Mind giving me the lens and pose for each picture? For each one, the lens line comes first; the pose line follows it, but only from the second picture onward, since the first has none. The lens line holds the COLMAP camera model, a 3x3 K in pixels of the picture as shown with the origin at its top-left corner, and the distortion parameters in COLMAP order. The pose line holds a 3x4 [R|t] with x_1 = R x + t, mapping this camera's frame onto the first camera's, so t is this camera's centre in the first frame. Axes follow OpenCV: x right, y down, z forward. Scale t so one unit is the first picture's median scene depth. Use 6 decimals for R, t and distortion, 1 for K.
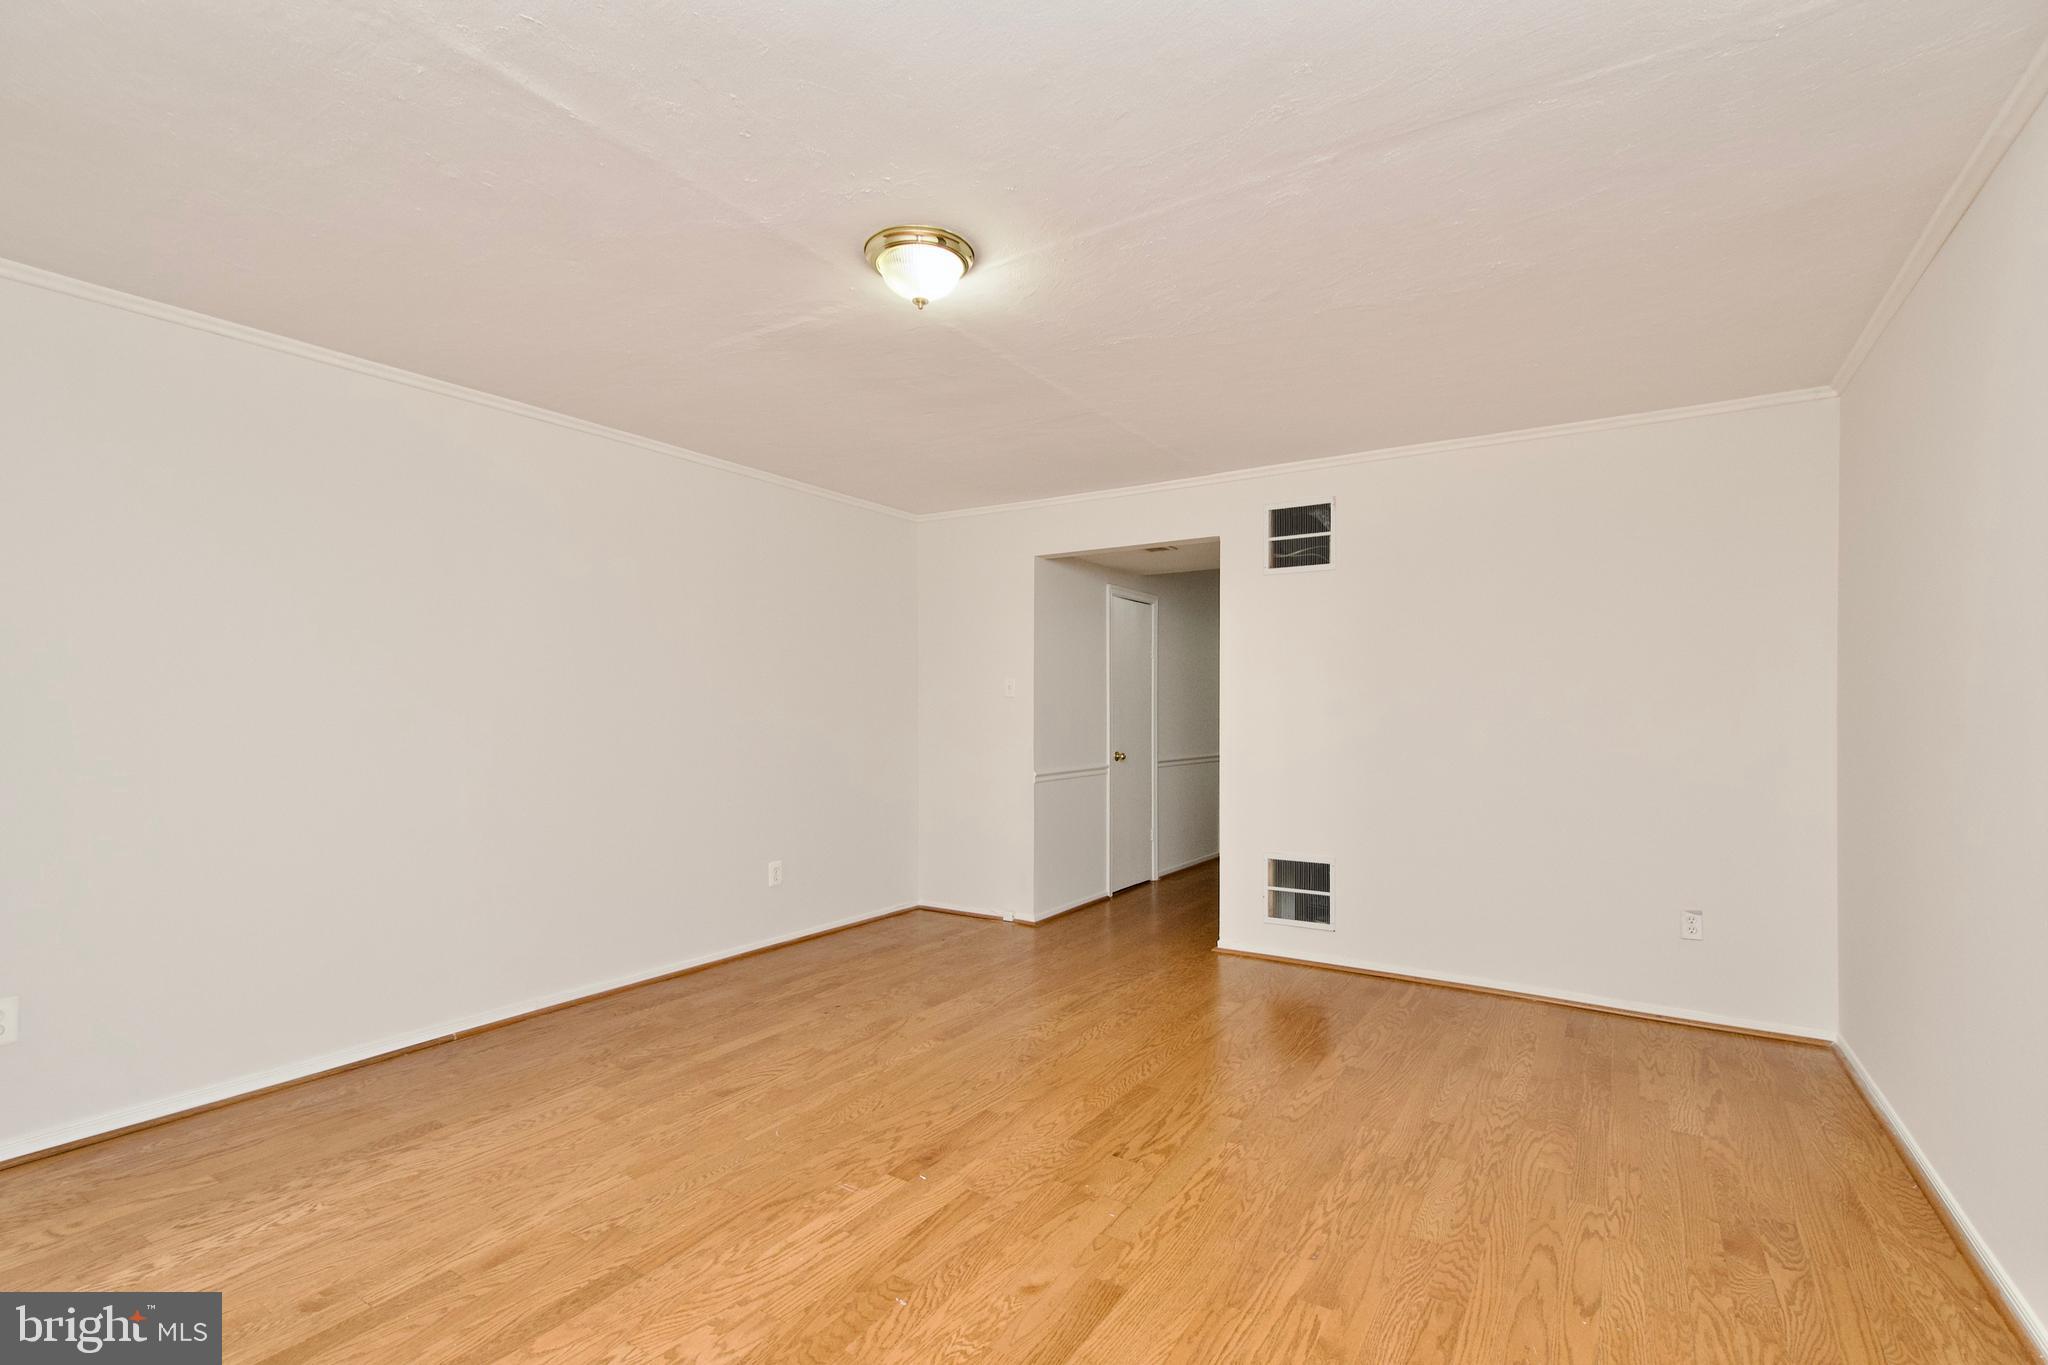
lens RADIAL K [[902.0, 0, 1039.8], [0, 902.0, 710.3], [0, 0, 1]] dist [0.012458, -0.006898]
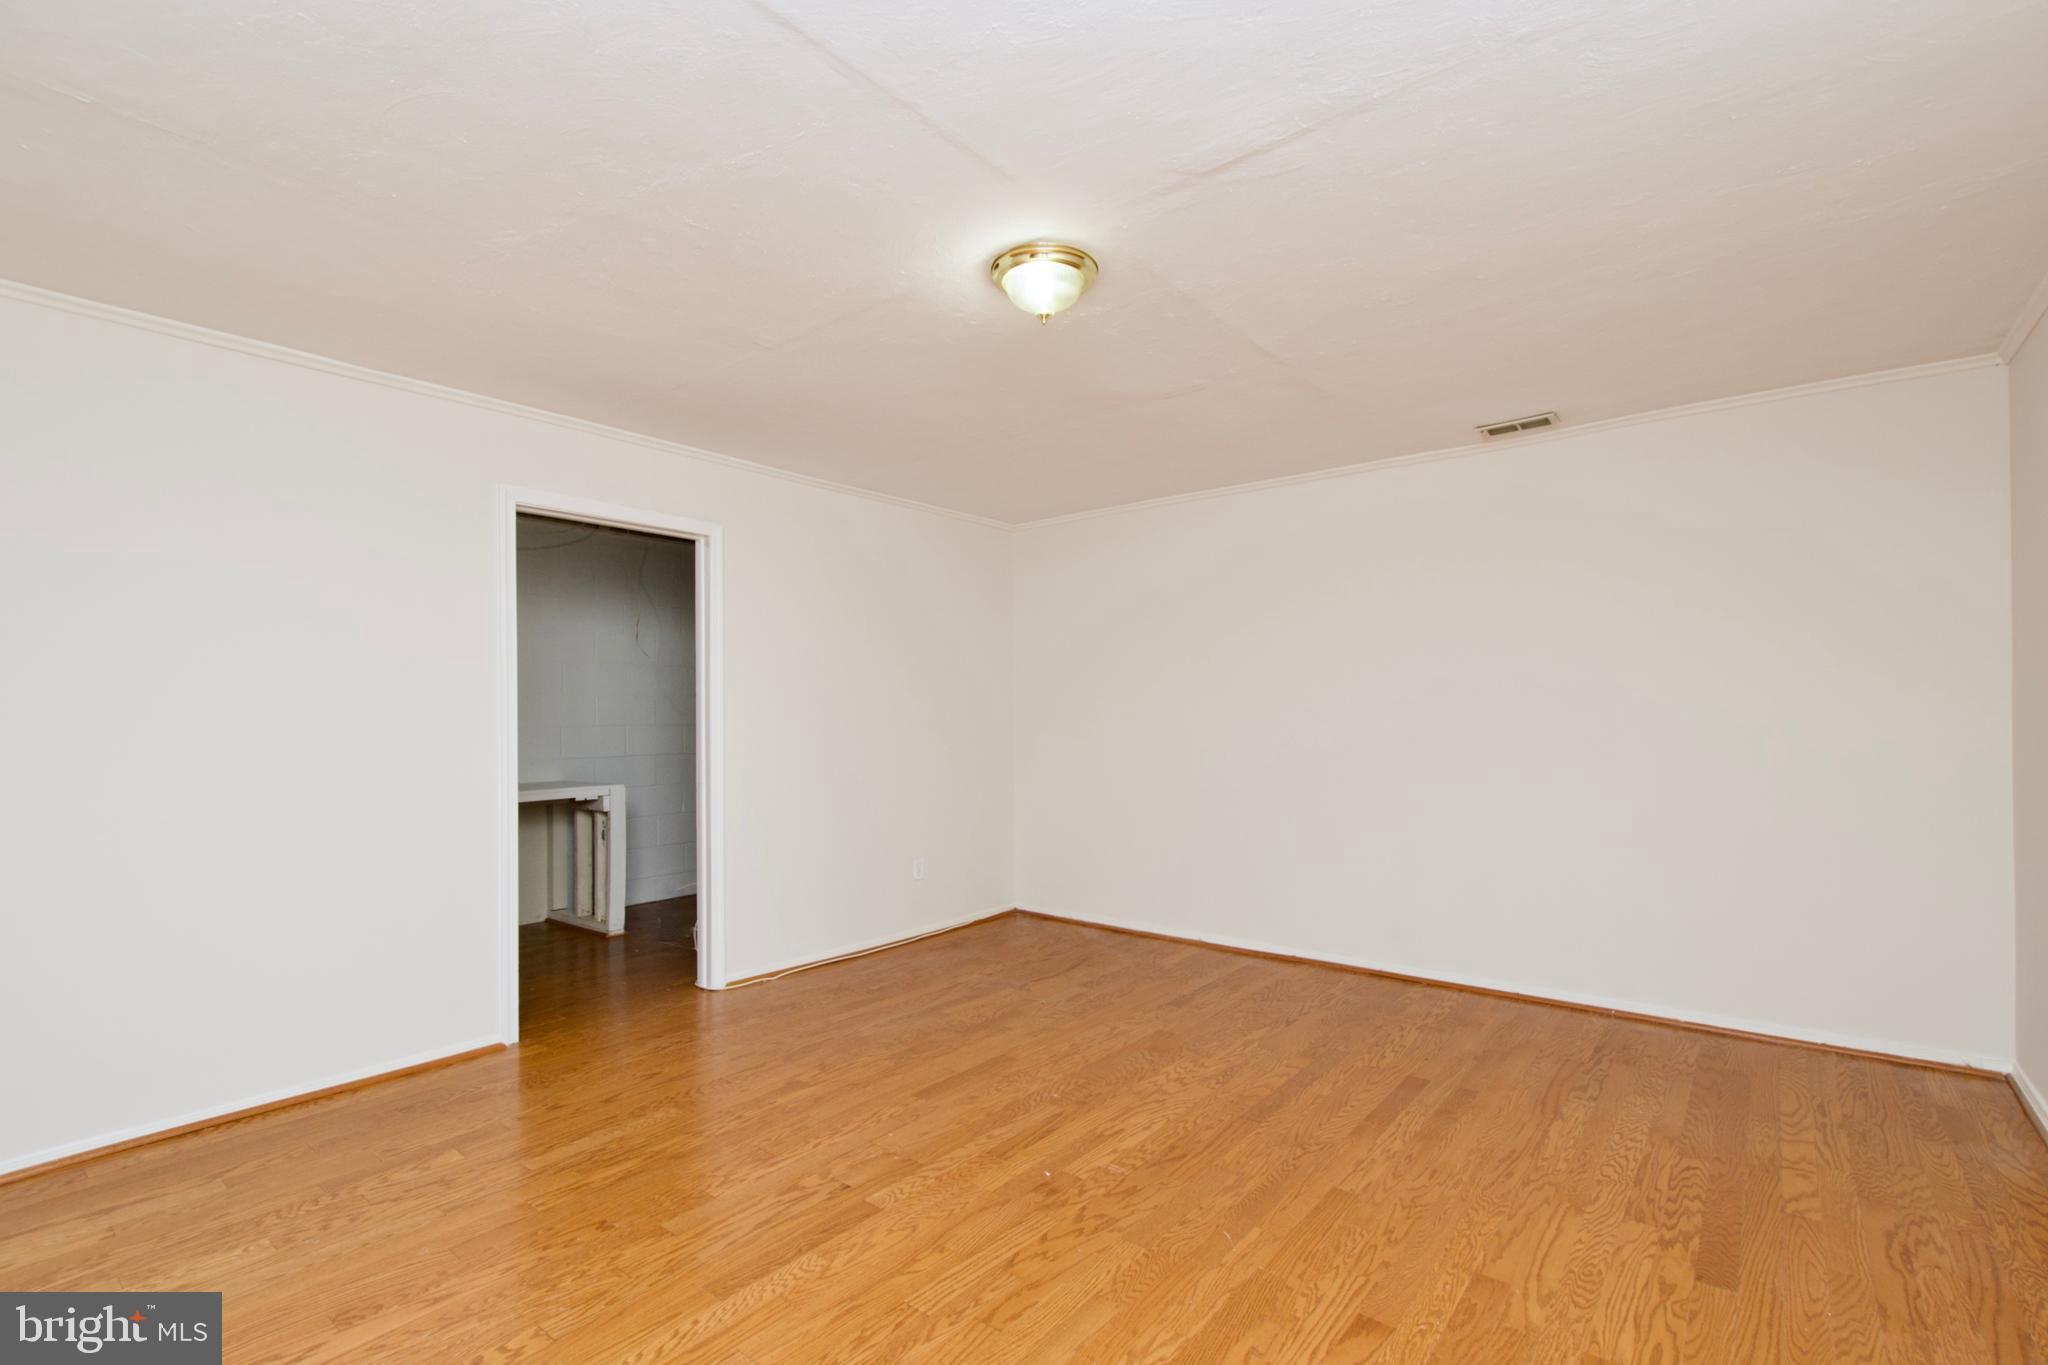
lens RADIAL K [[902.0, 0, 1039.8], [0, 902.0, 710.3], [0, 0, 1]] dist [0.012458, -0.006898]
pose [[-0.994186, 0.008366, 0.107355, -0.247473], [0.007930, 0.999959, -0.004483, -0.005955], [-0.107388, -0.003606, -0.994211, 2.126216]]
